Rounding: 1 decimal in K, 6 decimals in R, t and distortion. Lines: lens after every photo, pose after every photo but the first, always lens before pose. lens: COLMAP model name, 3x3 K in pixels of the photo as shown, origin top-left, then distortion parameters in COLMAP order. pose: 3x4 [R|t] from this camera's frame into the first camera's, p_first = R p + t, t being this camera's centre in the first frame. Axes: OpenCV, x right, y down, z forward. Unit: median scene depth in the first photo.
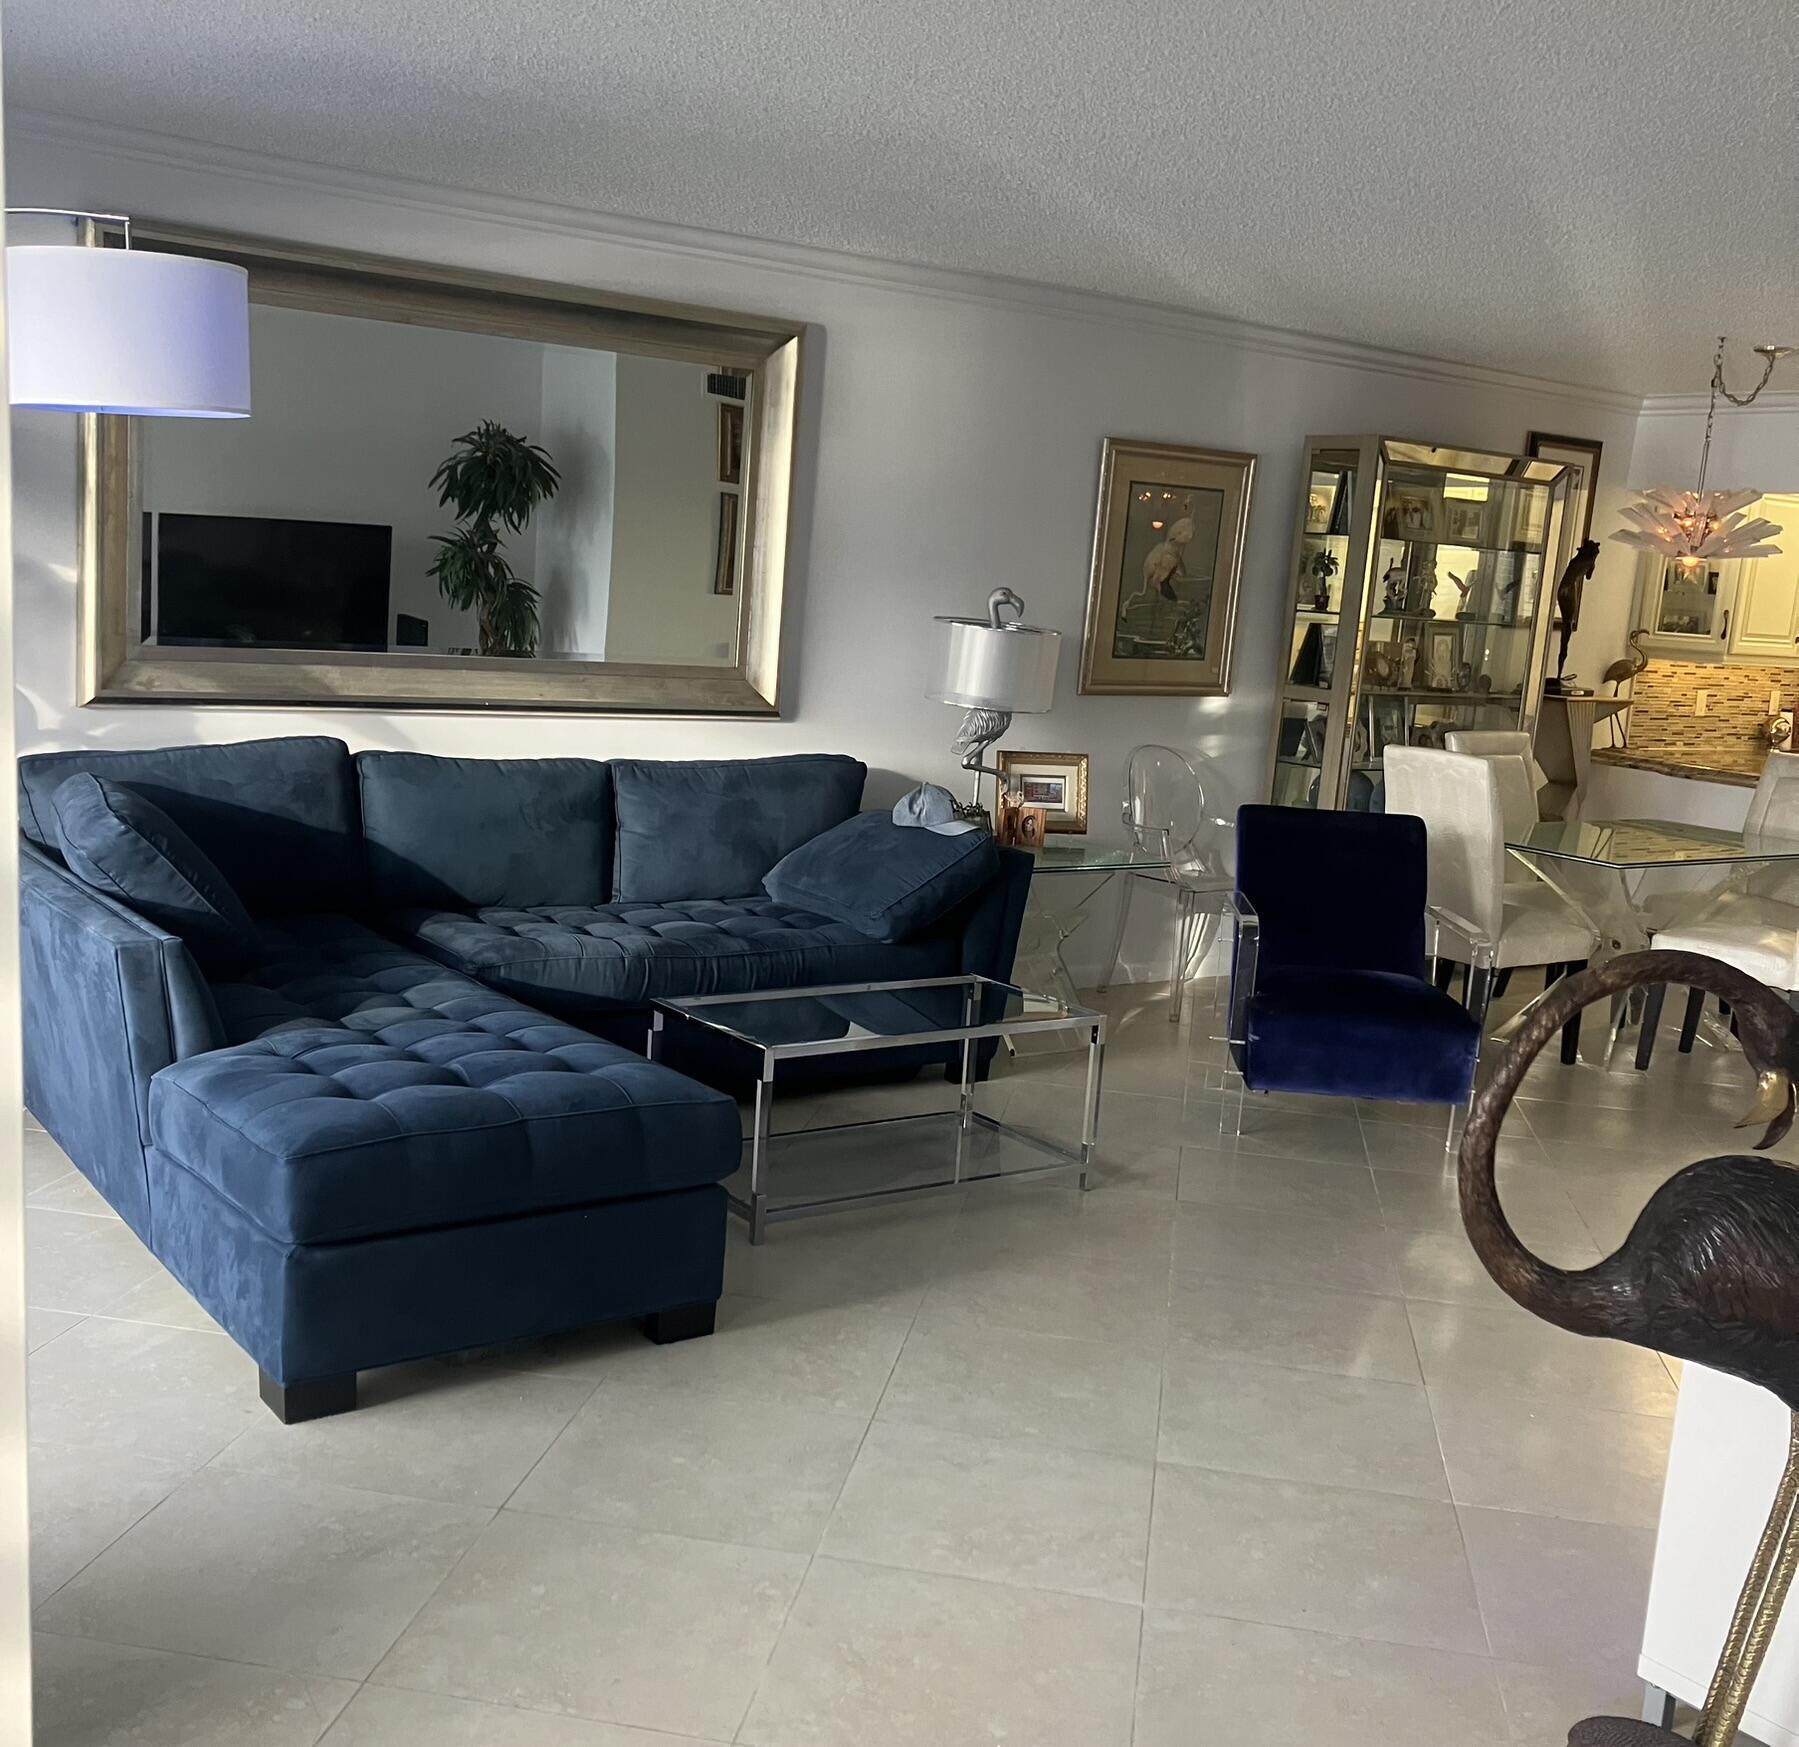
lens RADIAL K [[1789.9, 0, 900.0], [0, 1789.9, 875.7], [0, 0, 1]] dist [0.022410, 0.000000]
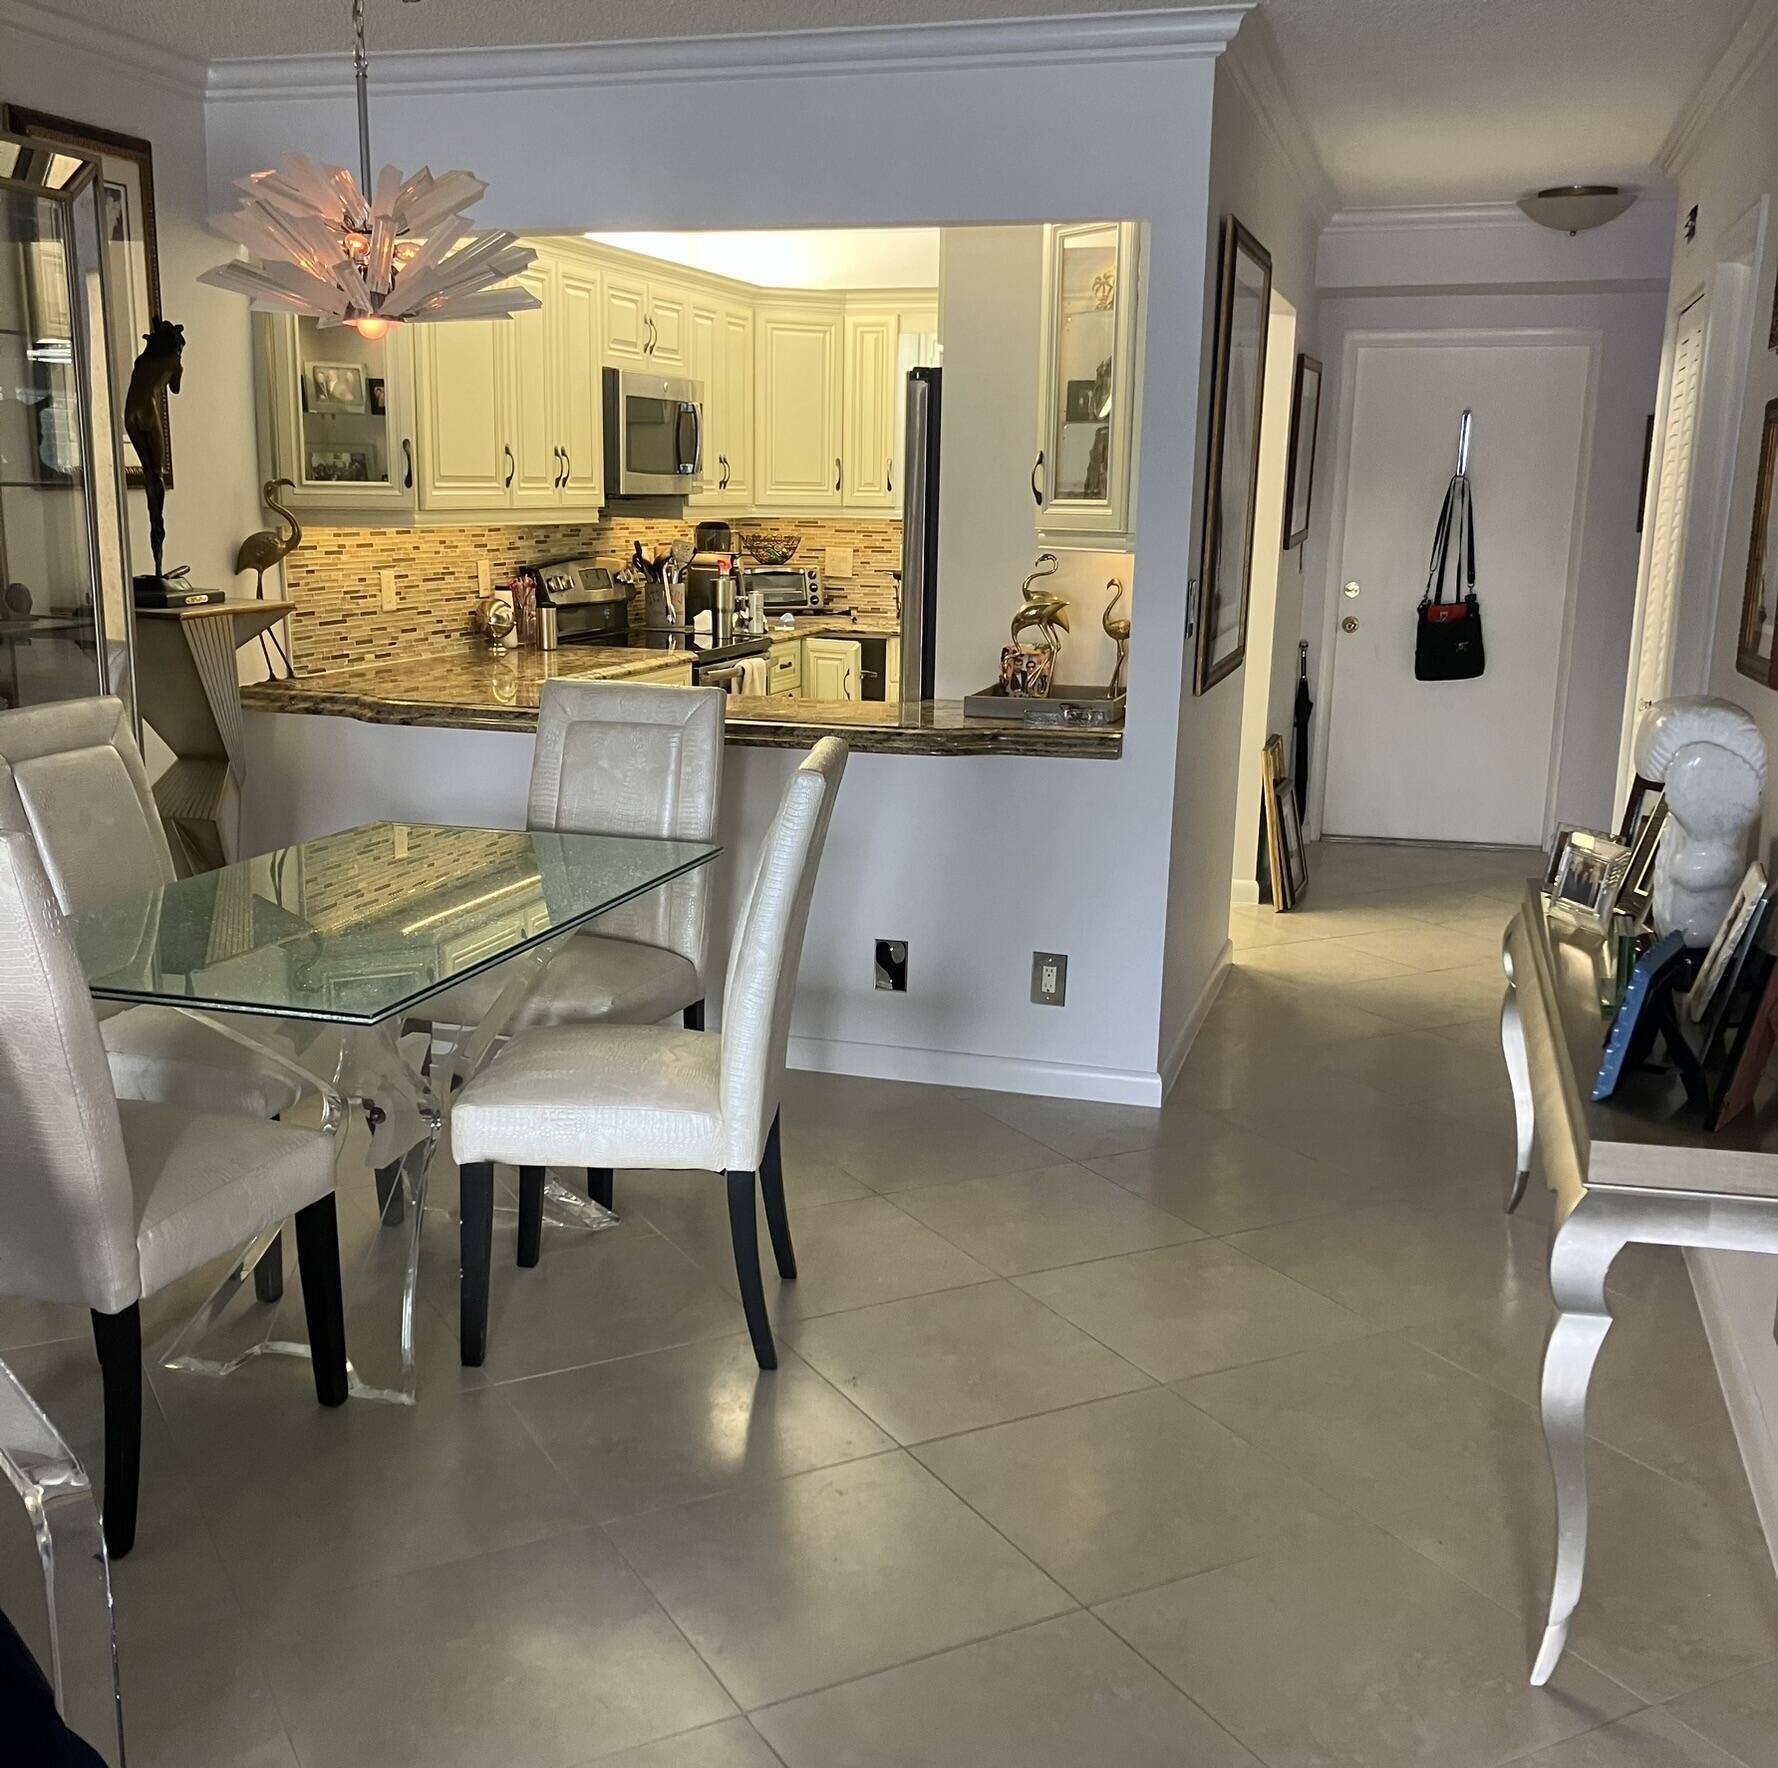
lens RADIAL K [[1848.3, 0, 891.7], [0, 1848.3, 886.9], [0, 0, 1]] dist [-0.002399, 0.000000]
pose [[0.751091, -0.197915, 0.629835, 0.153174], [0.149589, 0.980214, 0.129628, -0.053863], [-0.643029, -0.003146, 0.765836, 0.402603]]
